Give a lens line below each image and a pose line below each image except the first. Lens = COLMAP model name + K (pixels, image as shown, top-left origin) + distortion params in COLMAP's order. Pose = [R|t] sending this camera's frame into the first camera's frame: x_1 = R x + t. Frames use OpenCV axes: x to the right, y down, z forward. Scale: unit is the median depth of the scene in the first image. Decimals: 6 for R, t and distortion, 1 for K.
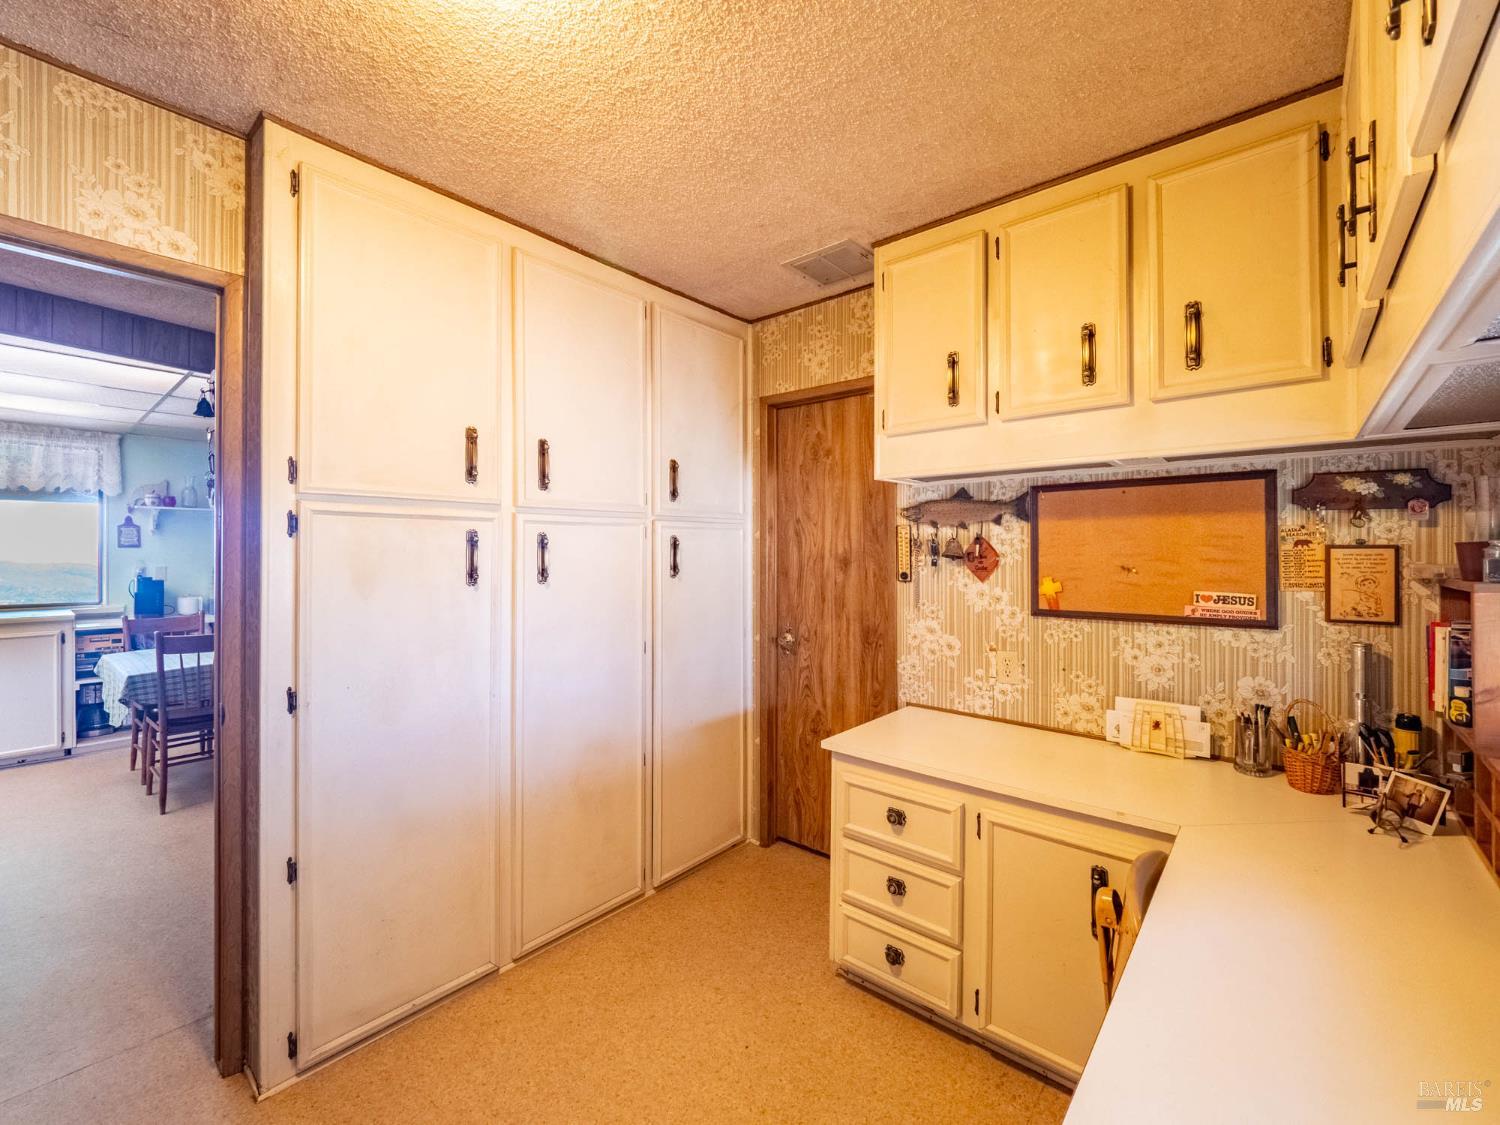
lens RADIAL K [[645.7, 0, 731.0], [0, 645.7, 546.9], [0, 0, 1]] dist [0.000572, -0.000330]
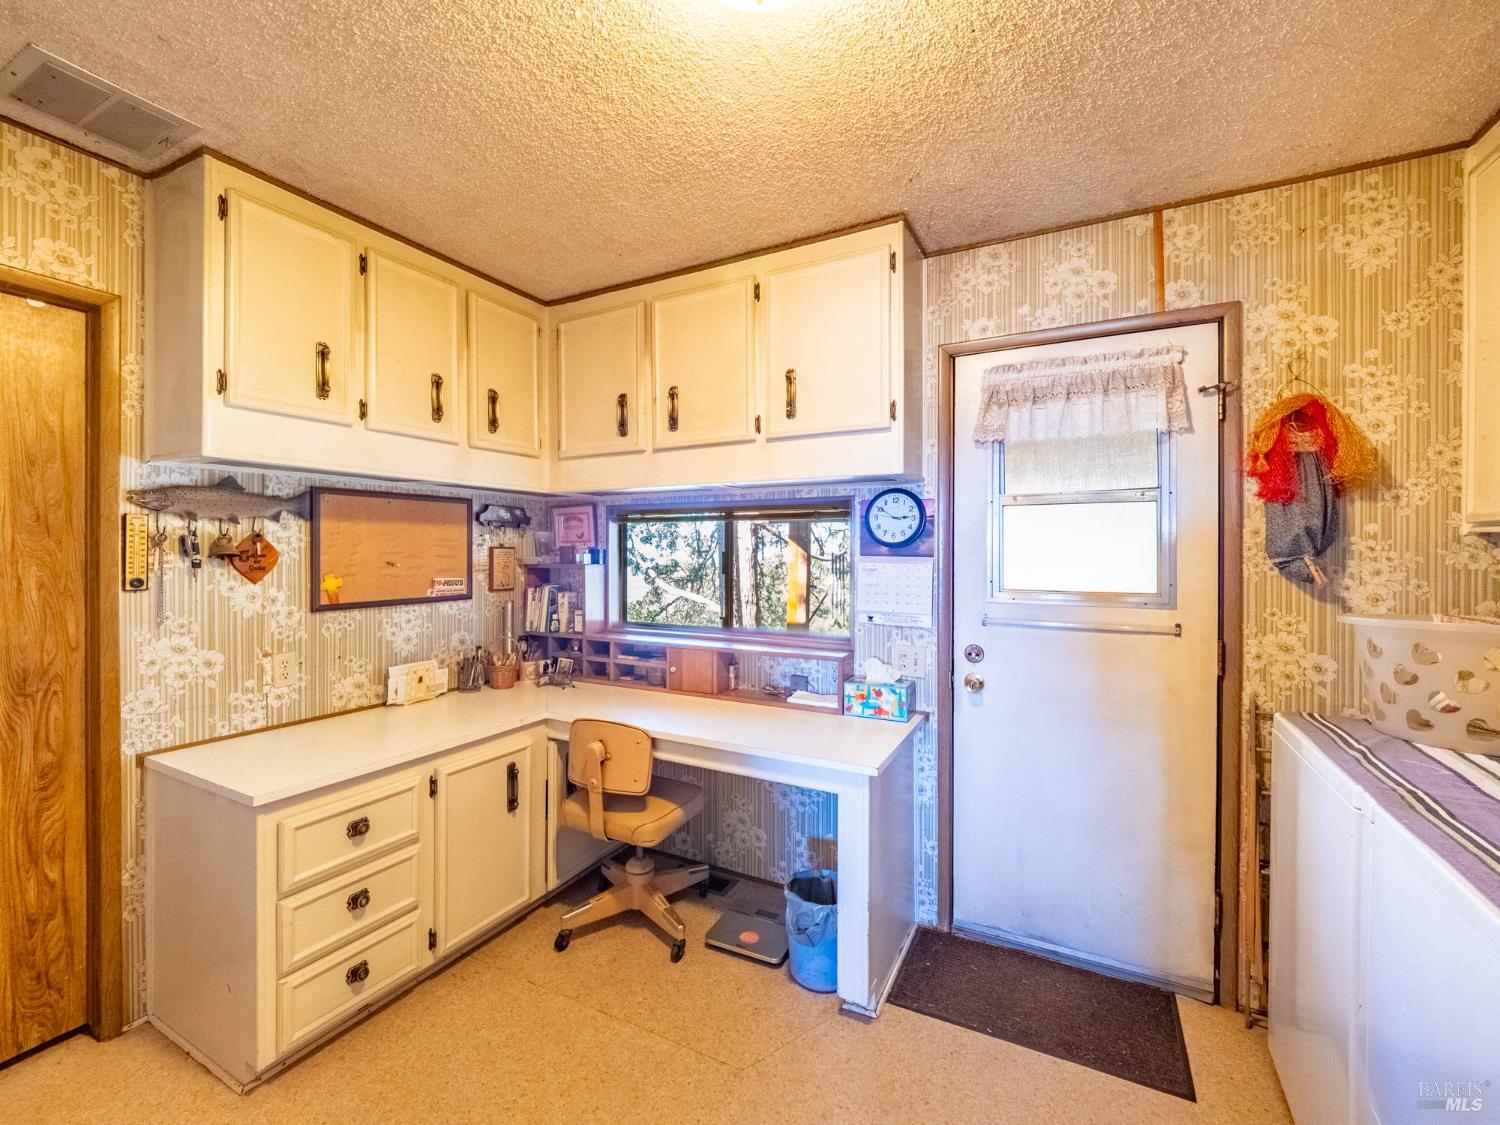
lens RADIAL K [[645.7, 0, 731.0], [0, 645.7, 546.9], [0, 0, 1]] dist [0.000572, -0.000330]
pose [[-0.217955, 0.005437, 0.975944, -0.683052], [-0.007915, 0.999942, -0.007338, 0.004483], [-0.975927, -0.009324, -0.217899, 0.574986]]
